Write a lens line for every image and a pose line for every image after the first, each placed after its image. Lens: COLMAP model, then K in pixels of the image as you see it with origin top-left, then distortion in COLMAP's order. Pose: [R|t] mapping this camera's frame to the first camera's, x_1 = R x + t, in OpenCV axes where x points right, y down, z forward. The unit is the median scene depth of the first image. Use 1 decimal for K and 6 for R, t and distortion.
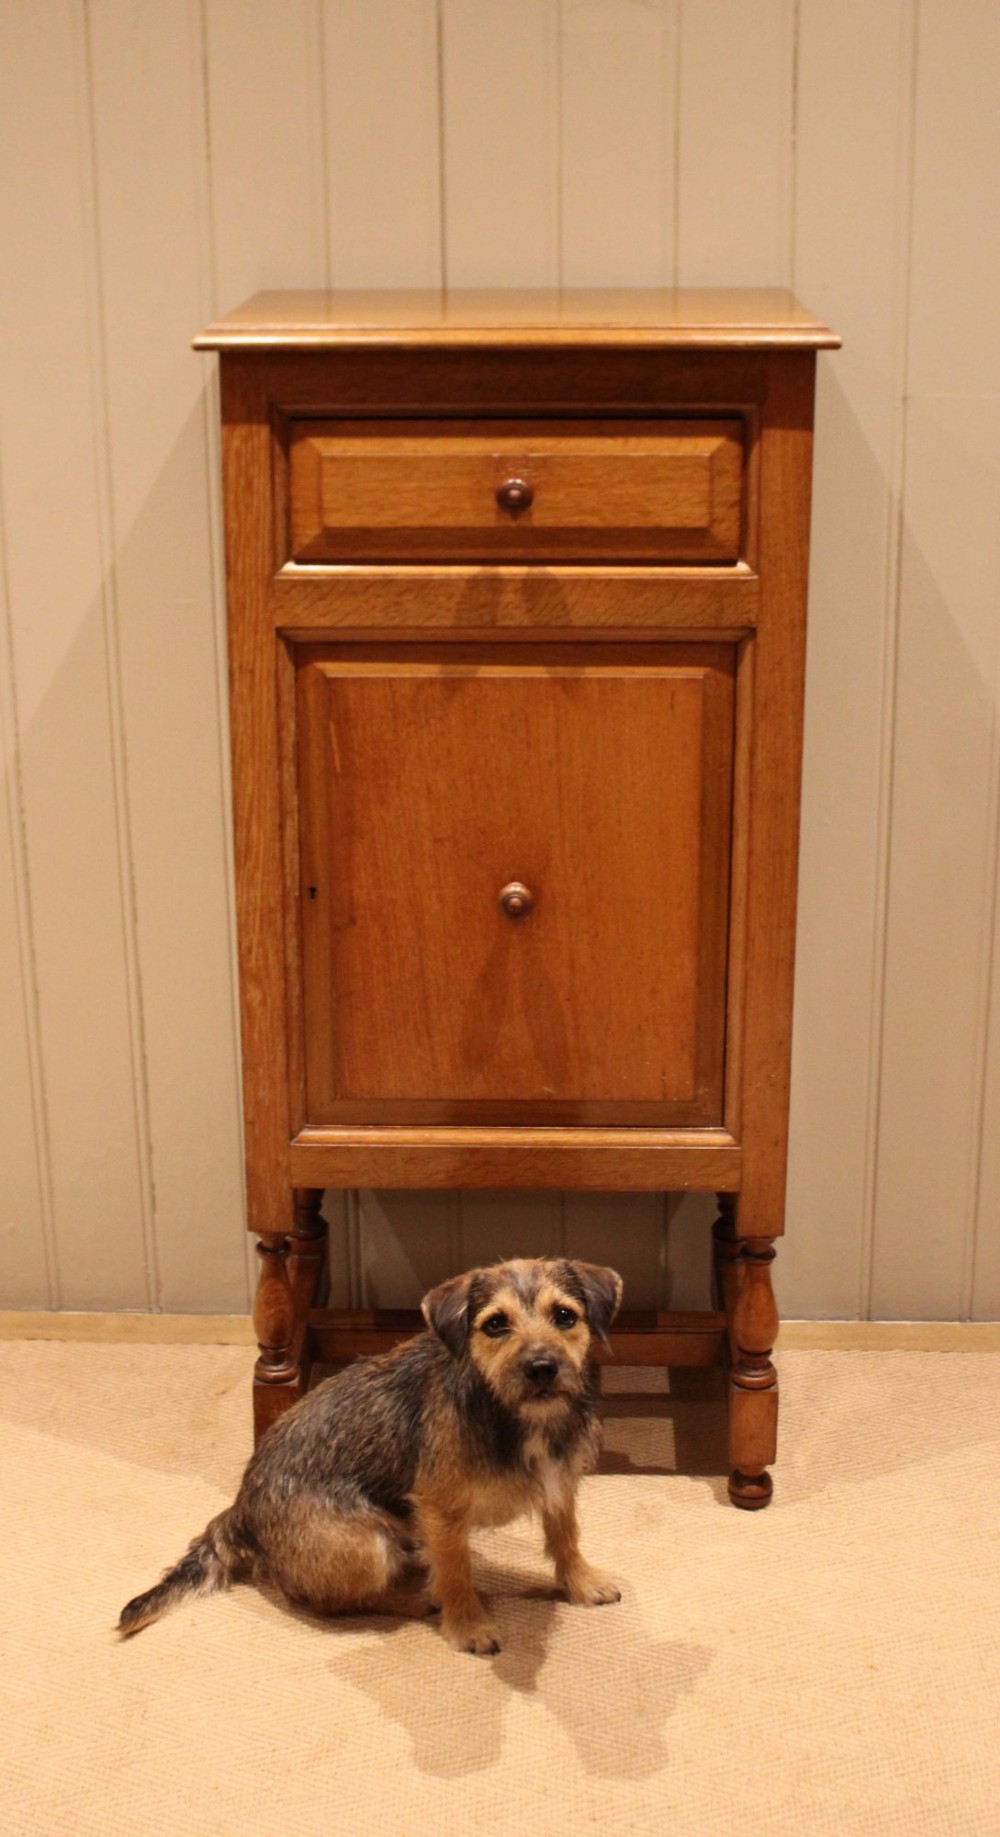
lens RADIAL K [[2515.3, 0, 545.4], [0, 2515.3, 945.7], [0, 0, 1]] dist [-0.108212, 0.000000]
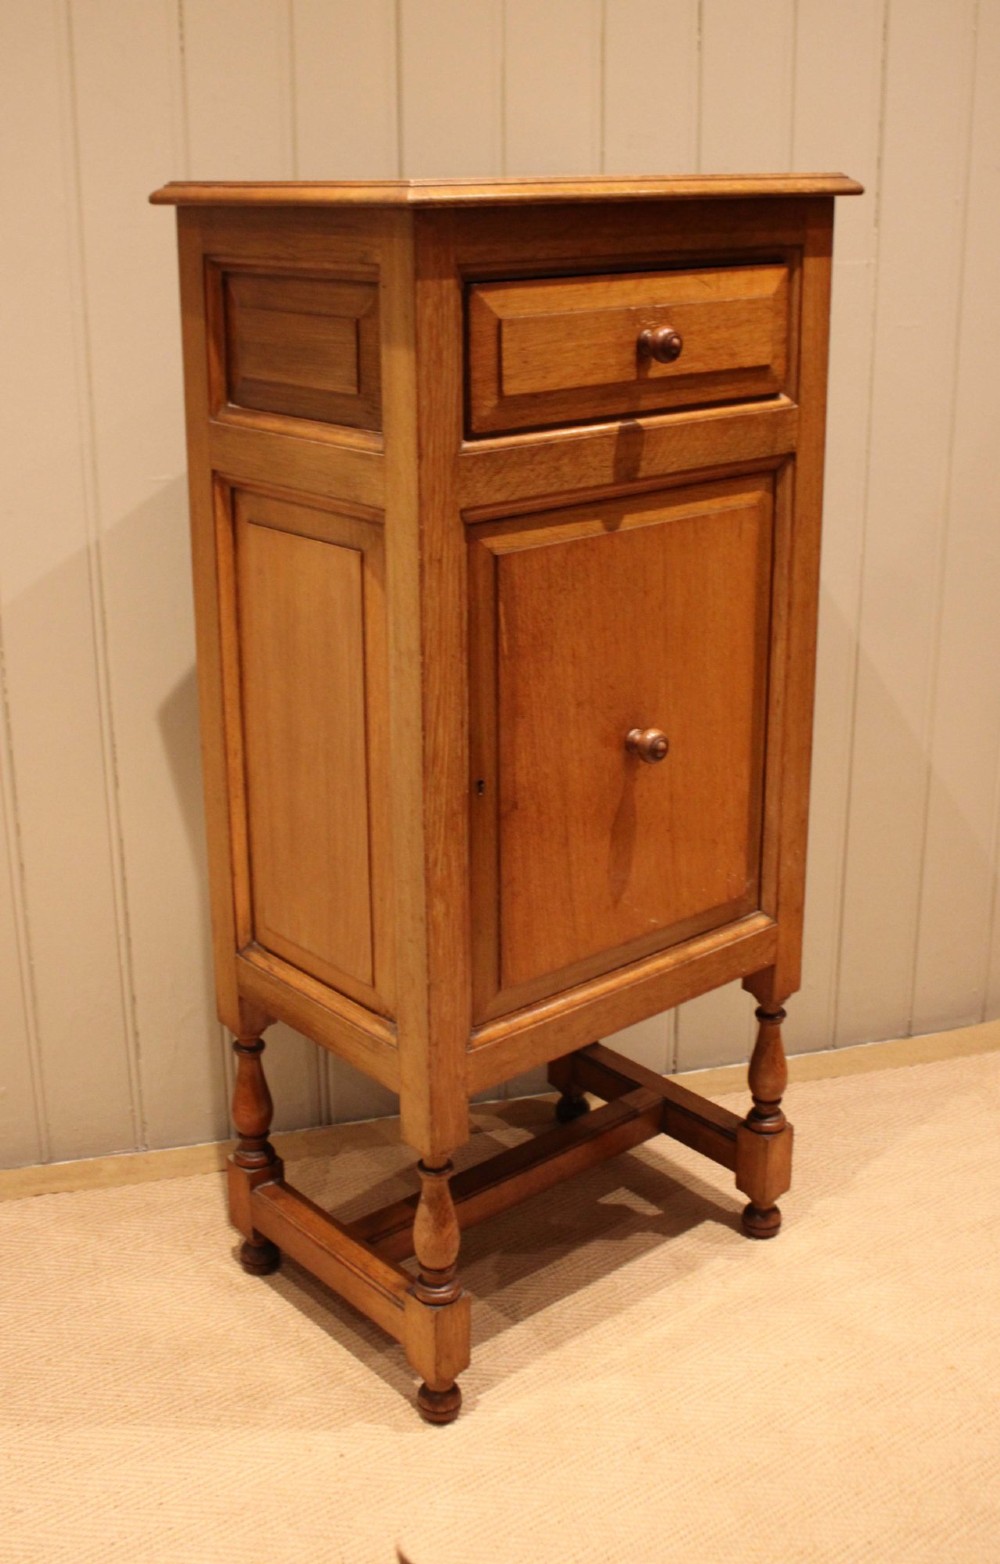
lens RADIAL K [[1765.7, 0, 515.5], [0, 1765.7, 699.1], [0, 0, 1]] dist [-0.111336, 0.000000]
pose [[0.749419, -0.201967, 0.630540, -0.504055], [0.231771, 0.972108, 0.035905, -0.074960], [-0.620204, 0.119233, 0.775326, 0.473280]]
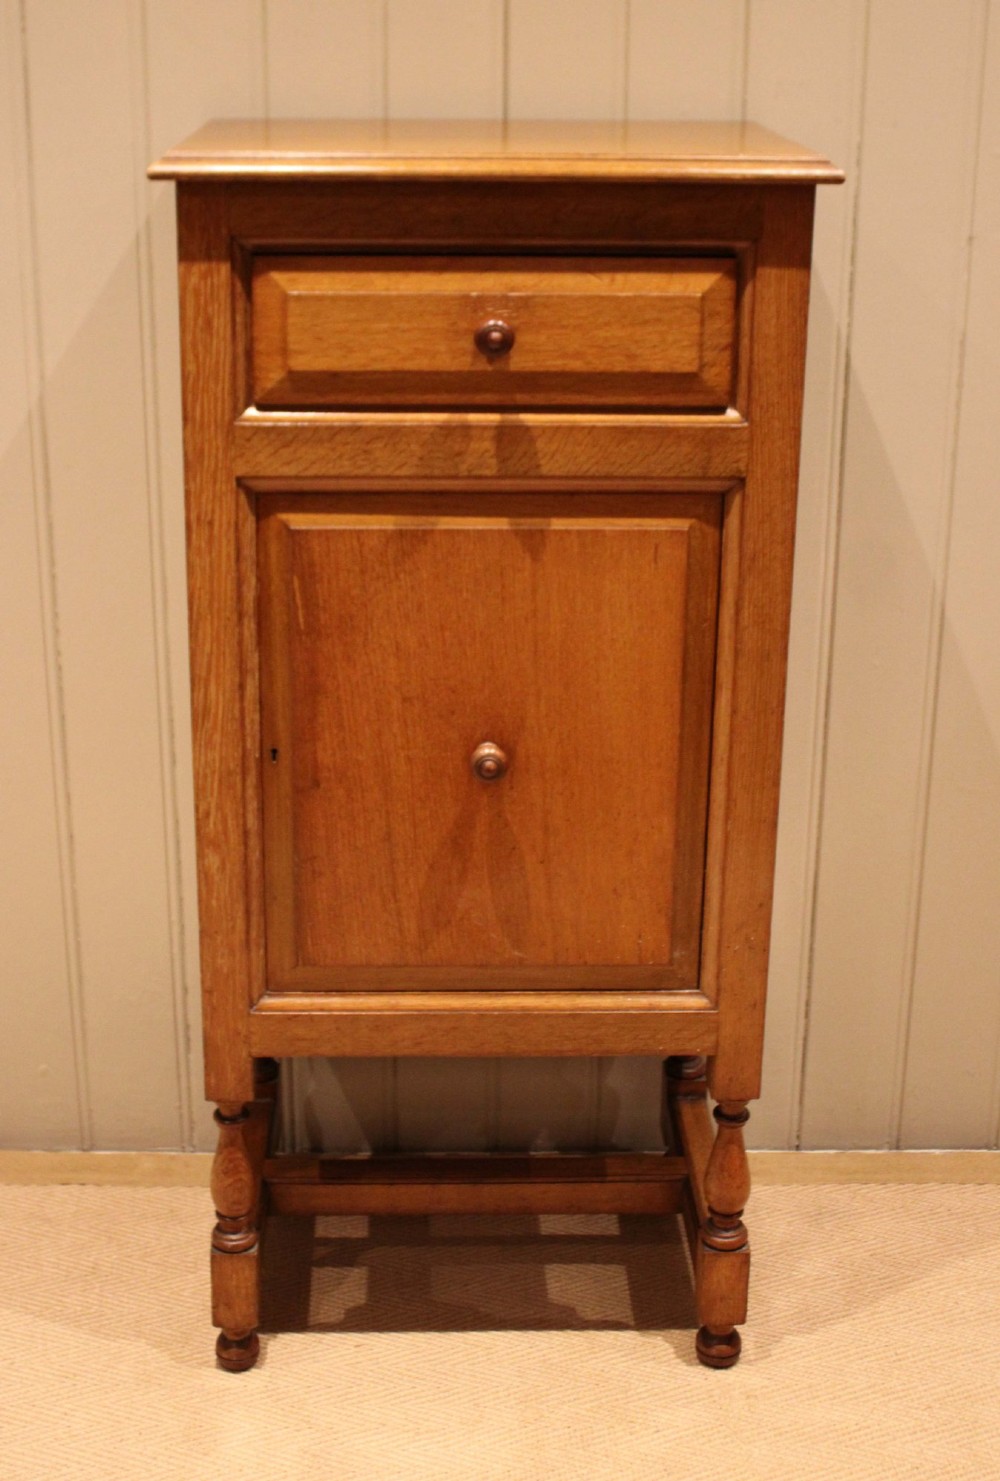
lens RADIAL K [[2148.3, 0, 513.1], [0, 2148.3, 708.6], [0, 0, 1]] dist [-0.089487, 0.000000]
pose [[0.998862, -0.004226, 0.047506, -0.041299], [0.003806, 0.999953, 0.008927, -0.045628], [-0.047541, -0.008736, 0.998831, 0.188552]]
